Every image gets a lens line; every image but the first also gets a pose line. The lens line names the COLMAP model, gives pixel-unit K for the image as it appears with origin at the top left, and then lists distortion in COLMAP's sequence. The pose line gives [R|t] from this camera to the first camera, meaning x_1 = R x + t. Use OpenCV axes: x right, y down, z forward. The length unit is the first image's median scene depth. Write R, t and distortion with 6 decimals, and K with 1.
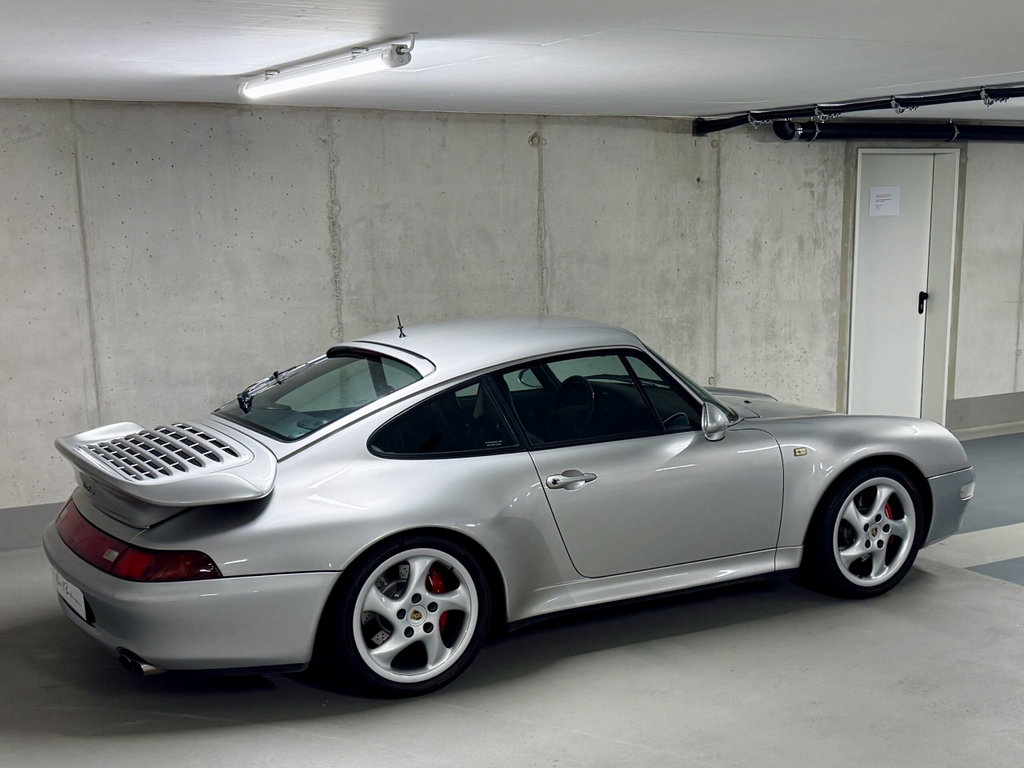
lens RADIAL K [[1332.6, 0, 553.7], [0, 1332.6, 487.0], [0, 0, 1]] dist [0.191429, -0.468031]
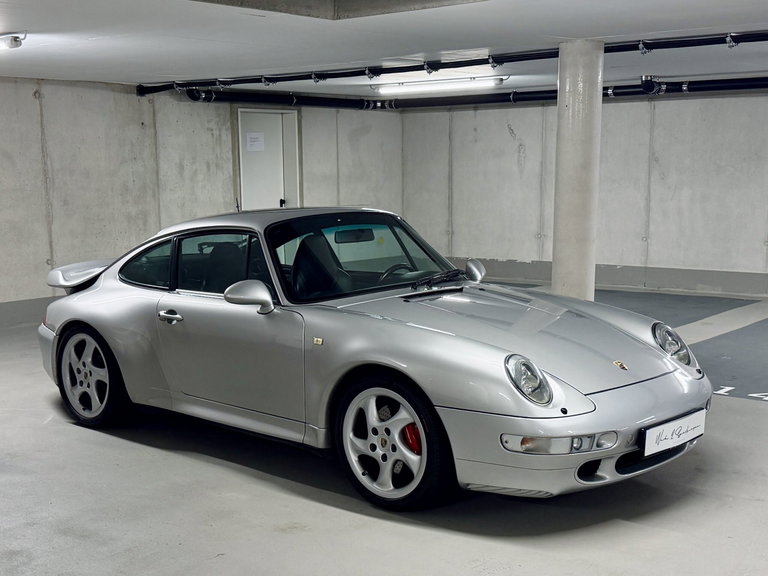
lens RADIAL K [[1051.5, 0, 345.9], [0, 1051.5, 356.5], [0, 0, 1]] dist [0.206169, -0.472357]
pose [[0.942024, -0.060705, 0.330007, -0.093741], [0.068625, 0.997566, -0.012390, 0.072655], [-0.328452, 0.034319, 0.943897, -0.237212]]
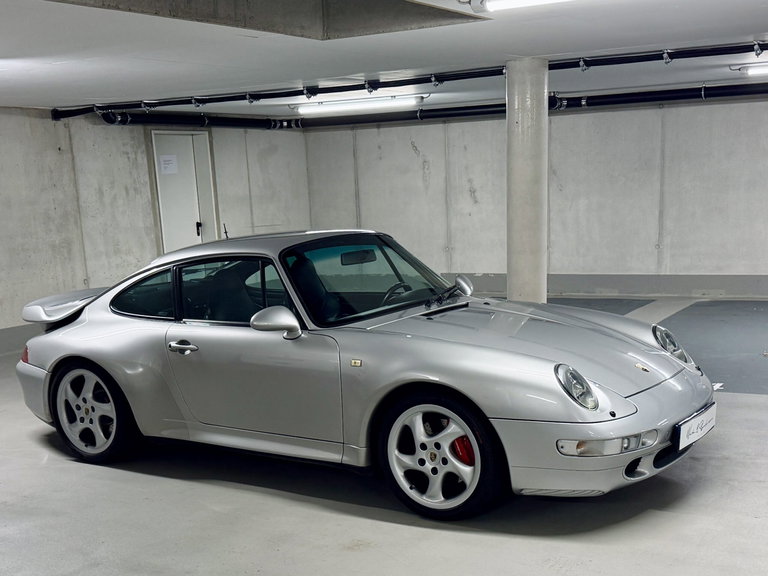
lens RADIAL K [[999.9, 0, 380.9], [0, 999.9, 430.8], [0, 0, 1]] dist [0.223380, -0.523298]
pose [[0.867257, -0.147784, 0.475422, -0.172538], [0.132418, 0.989003, 0.065874, 0.059324], [-0.479928, 0.005825, 0.877288, -0.190983]]
